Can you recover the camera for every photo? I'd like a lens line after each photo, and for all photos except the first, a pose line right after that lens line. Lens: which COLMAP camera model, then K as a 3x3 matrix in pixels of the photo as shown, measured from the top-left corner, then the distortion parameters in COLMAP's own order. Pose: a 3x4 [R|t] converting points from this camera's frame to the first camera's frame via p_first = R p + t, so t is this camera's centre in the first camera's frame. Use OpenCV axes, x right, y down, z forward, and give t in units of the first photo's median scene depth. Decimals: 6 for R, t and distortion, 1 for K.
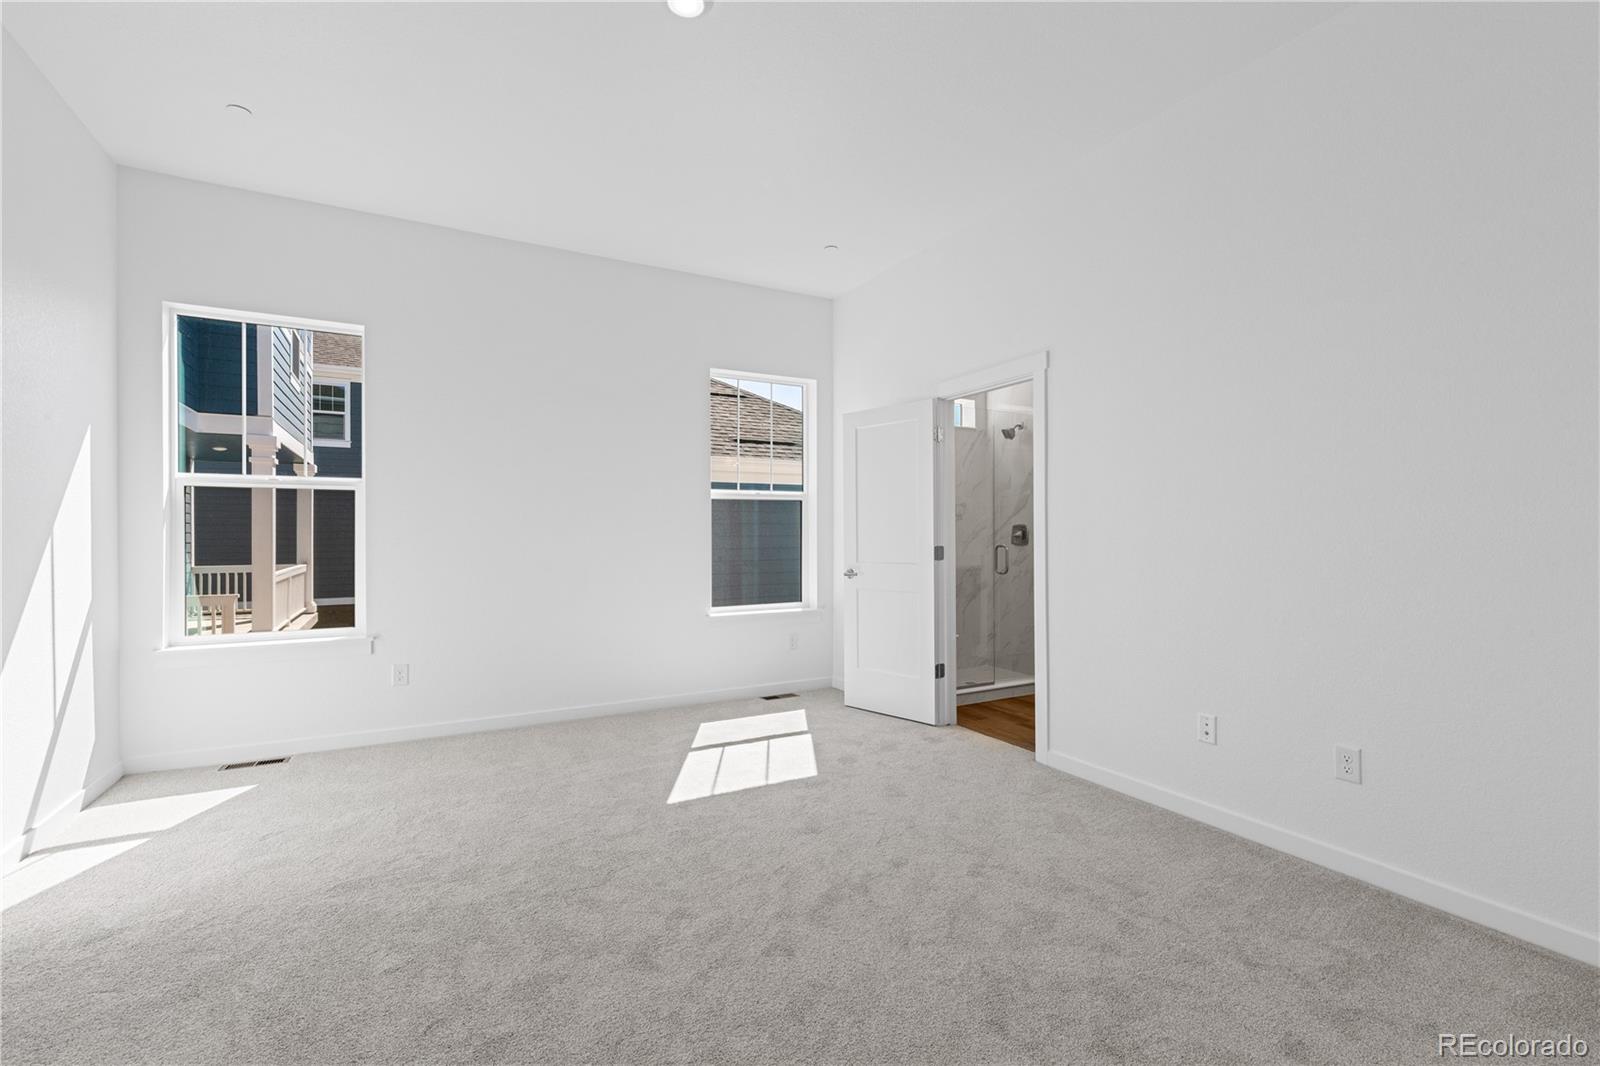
lens RADIAL K [[696.9, 0, 797.5], [0, 696.9, 537.1], [0, 0, 1]] dist [-0.000708, 0.000034]
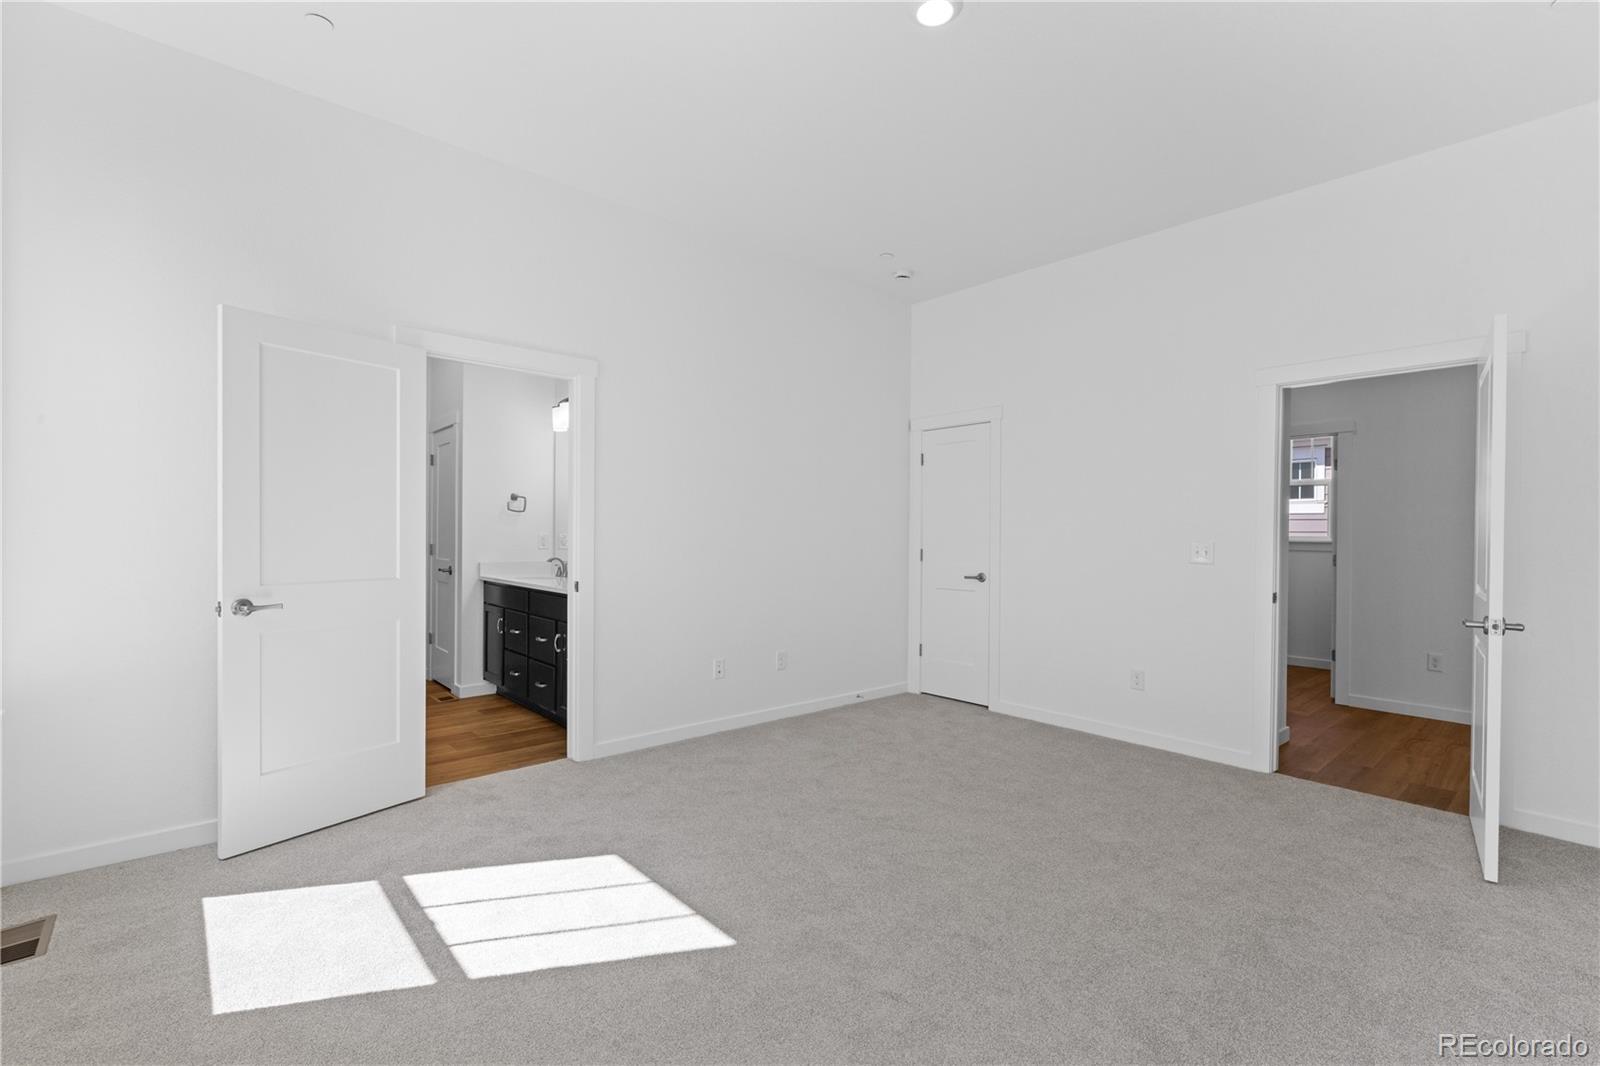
lens RADIAL K [[696.9, 0, 797.5], [0, 696.9, 537.1], [0, 0, 1]] dist [-0.000708, 0.000034]
pose [[-0.218153, -0.001727, 0.975913, -0.730837], [-0.006595, 0.999978, 0.000295, -0.006923], [-0.975892, -0.006372, -0.218160, 0.938533]]
